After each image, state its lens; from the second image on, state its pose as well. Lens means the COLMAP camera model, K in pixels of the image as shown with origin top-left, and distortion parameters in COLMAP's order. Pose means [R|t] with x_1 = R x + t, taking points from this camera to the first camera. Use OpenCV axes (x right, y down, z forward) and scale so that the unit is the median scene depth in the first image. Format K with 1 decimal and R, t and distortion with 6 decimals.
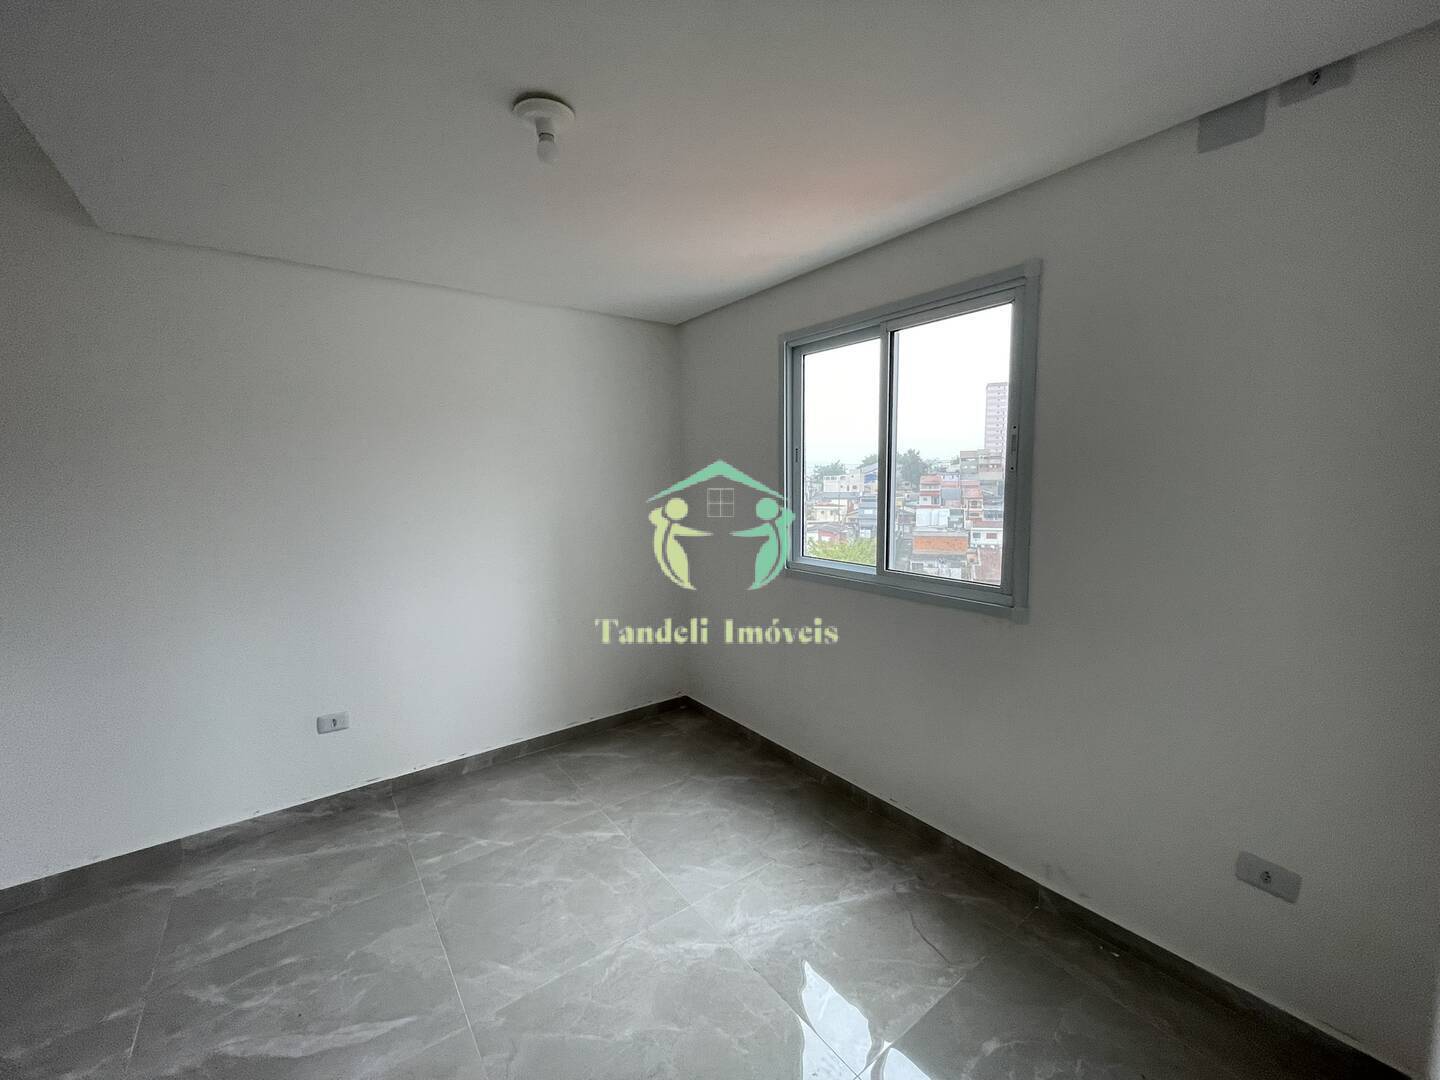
lens RADIAL K [[579.4, 0, 720.1], [0, 579.4, 540.8], [0, 0, 1]] dist [-0.002607, -0.000591]
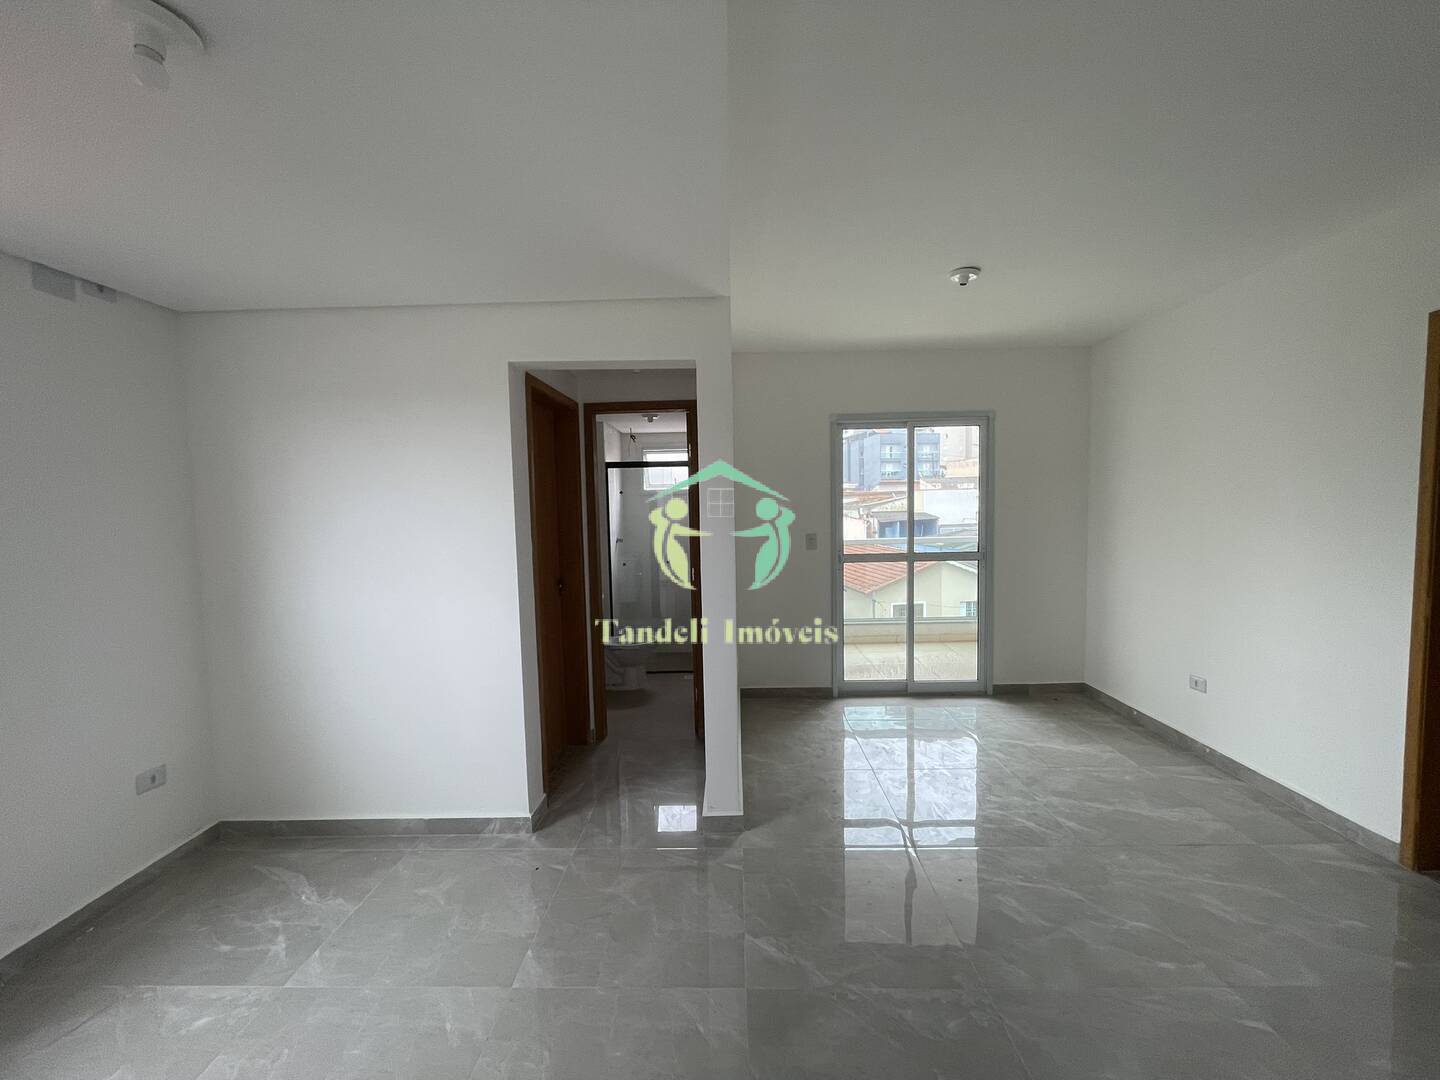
lens RADIAL K [[579.2, 0, 718.6], [0, 579.2, 542.4], [0, 0, 1]] dist [-0.002671, -0.000095]
pose [[-0.784869, -0.007841, 0.619612, -0.932376], [0.104269, 0.983992, 0.144529, -0.089692], [-0.610827, 0.178043, -0.771487, 0.874593]]
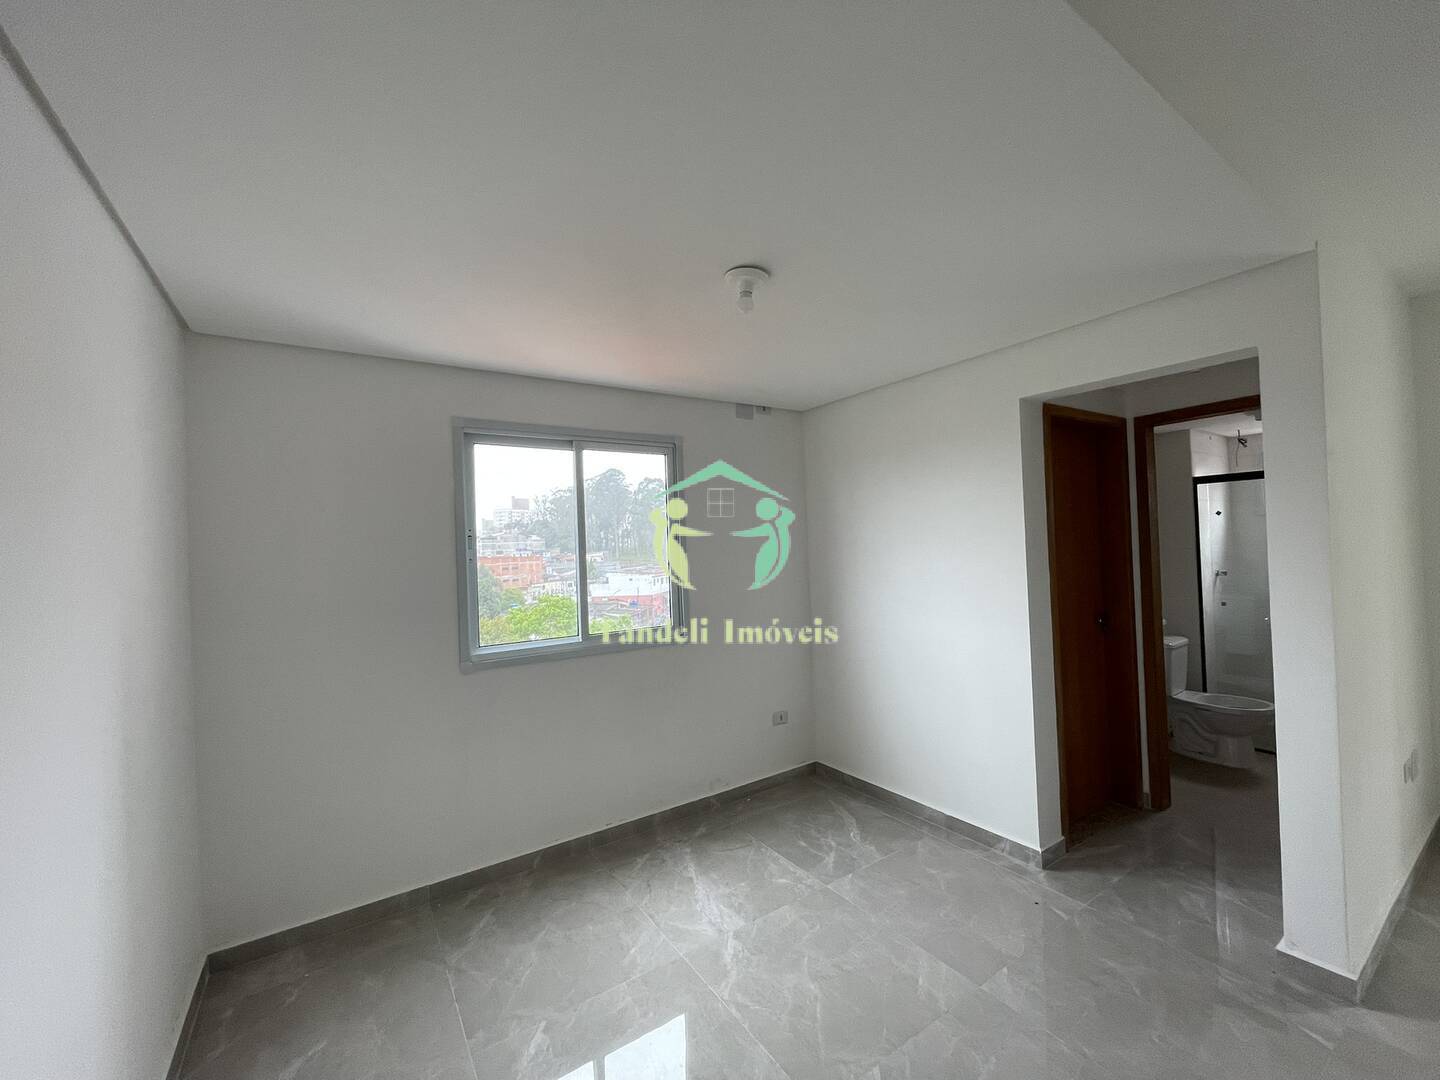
lens RADIAL K [[579.4, 0, 720.1], [0, 579.4, 540.8], [0, 0, 1]] dist [-0.002607, -0.000591]
pose [[0.058270, 0.025386, 0.997978, -1.135783], [0.149721, 0.988148, -0.033878, -0.078911], [-0.987010, 0.151392, 0.053779, 0.762339]]
